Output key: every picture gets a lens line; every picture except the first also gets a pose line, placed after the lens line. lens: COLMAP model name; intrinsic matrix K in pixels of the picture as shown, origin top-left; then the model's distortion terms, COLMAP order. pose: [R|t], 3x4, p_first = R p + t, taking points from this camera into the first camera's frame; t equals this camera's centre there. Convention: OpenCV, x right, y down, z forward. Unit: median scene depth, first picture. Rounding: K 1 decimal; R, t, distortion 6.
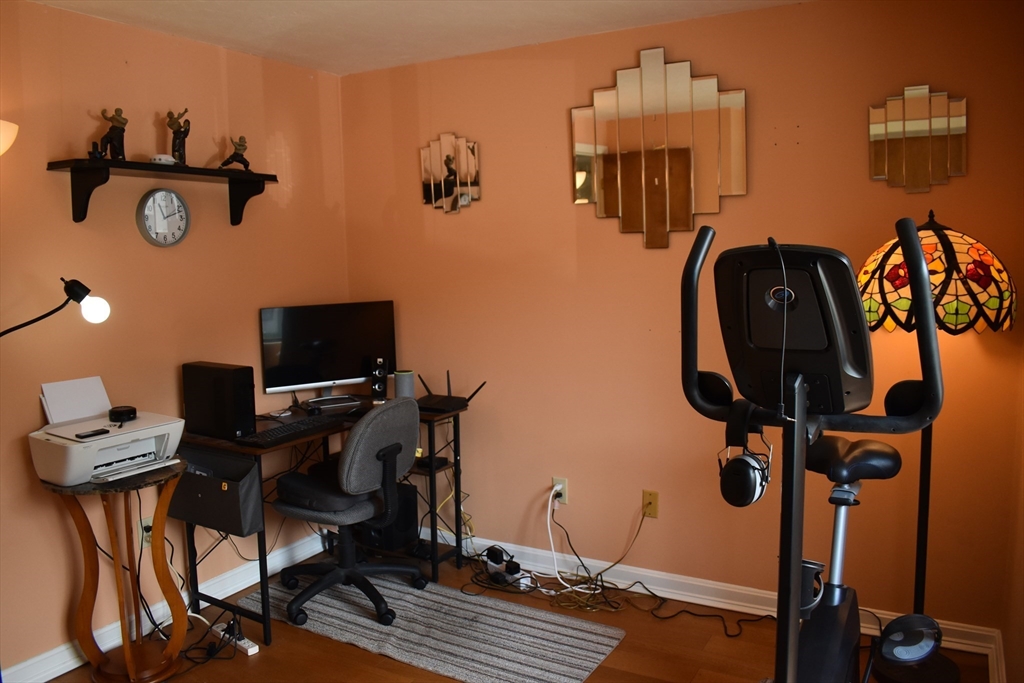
lens RADIAL K [[791.6, 0, 512.0], [0, 791.6, 341.5], [0, 0, 1]] dist [0.003807, 0.001775]
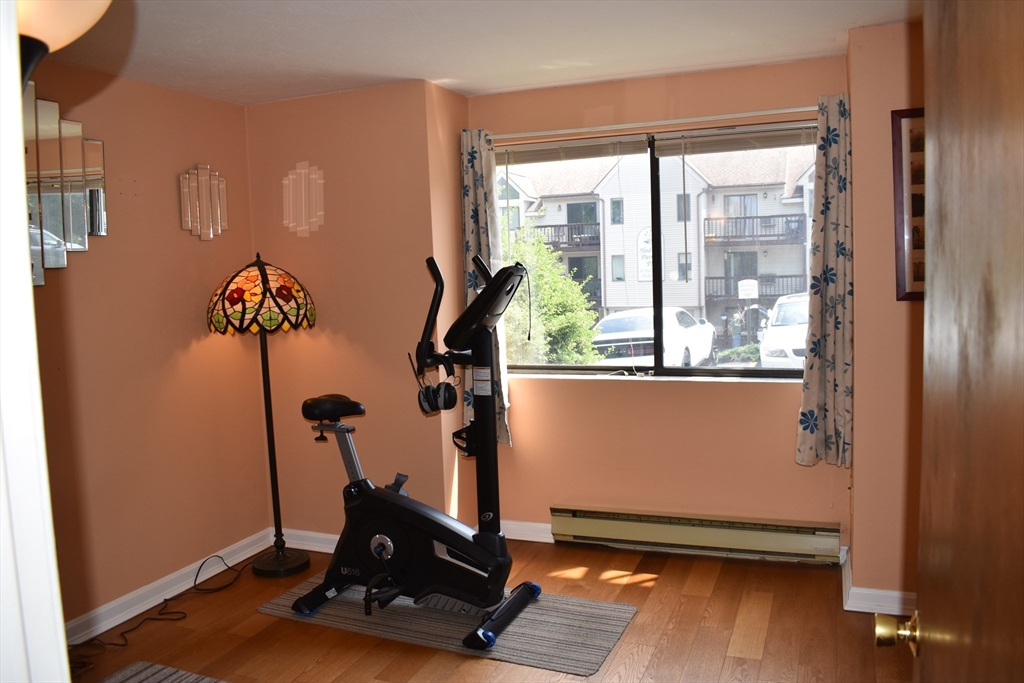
lens RADIAL K [[791.6, 0, 512.0], [0, 791.6, 341.5], [0, 0, 1]] dist [0.003807, 0.001775]
pose [[-0.139085, -0.060343, 0.988440, -1.051078], [0.125348, 0.989040, 0.078018, -0.055127], [-0.982315, 0.134750, -0.129997, 0.748153]]
